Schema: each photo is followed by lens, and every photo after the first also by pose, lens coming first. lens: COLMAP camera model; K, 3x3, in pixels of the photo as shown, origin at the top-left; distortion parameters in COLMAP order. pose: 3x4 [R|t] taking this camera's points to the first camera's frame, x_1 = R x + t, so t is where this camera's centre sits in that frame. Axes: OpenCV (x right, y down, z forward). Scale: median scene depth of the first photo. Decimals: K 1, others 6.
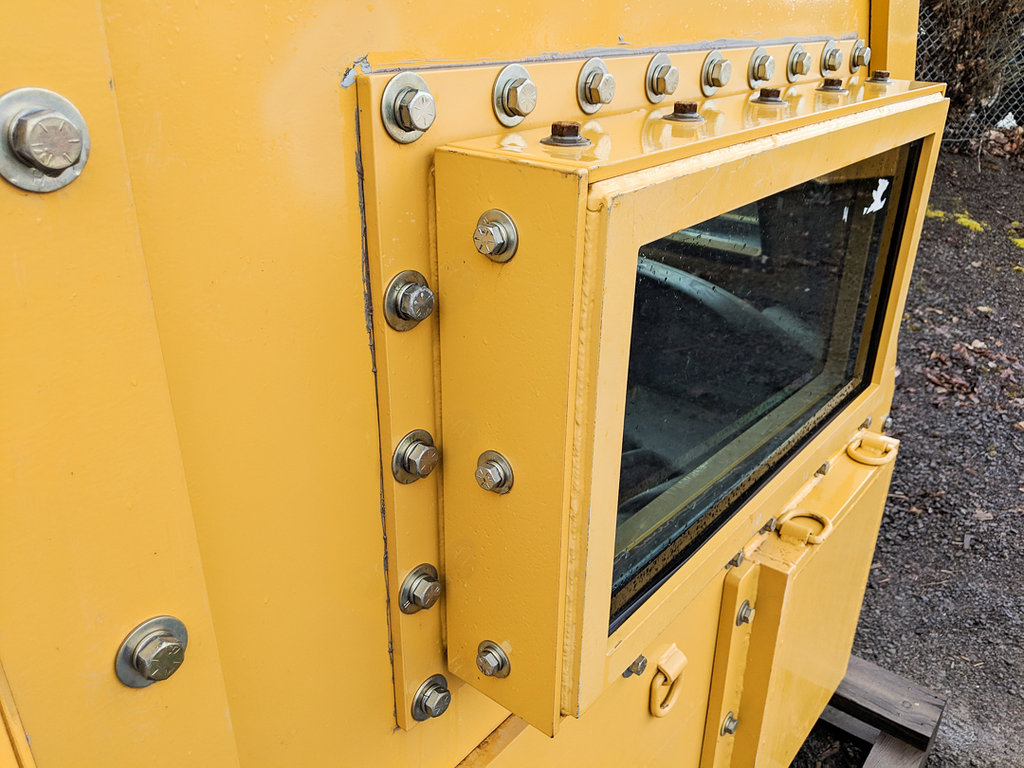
lens RADIAL K [[828.6, 0, 512.0], [0, 828.6, 384.0], [0, 0, 1]] dist [0.077406, -0.159075]
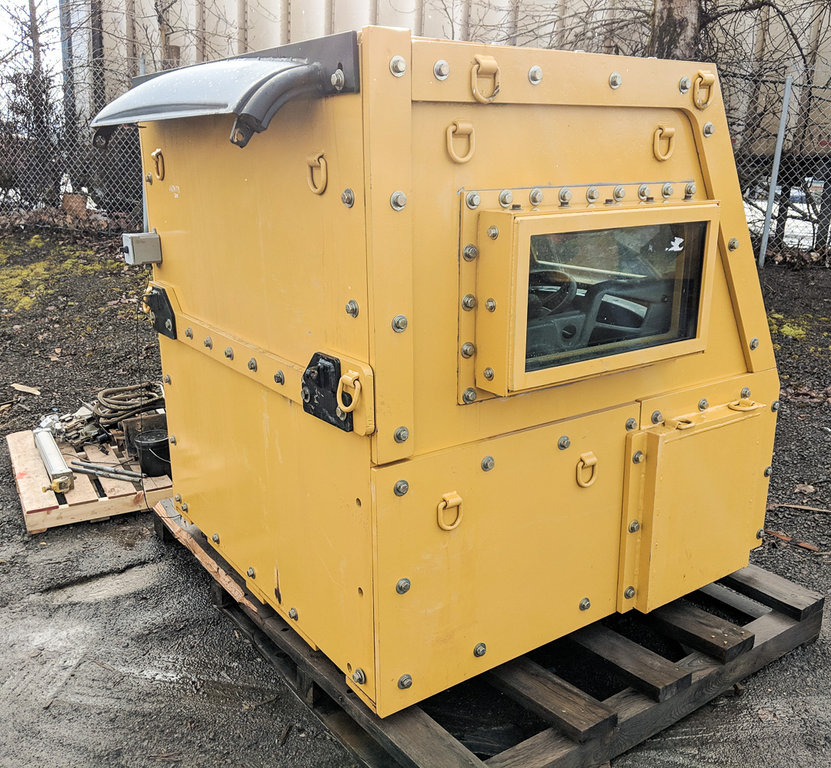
lens RADIAL K [[818.4, 0, 415.5], [0, 818.4, 384.0], [0, 0, 1]] dist [0.069397, -0.009493]
pose [[0.964840, 0.059825, -0.255940, 0.561627], [-0.098554, 0.985052, -0.141276, 0.937040], [0.243663, 0.161532, 0.956314, -2.243996]]
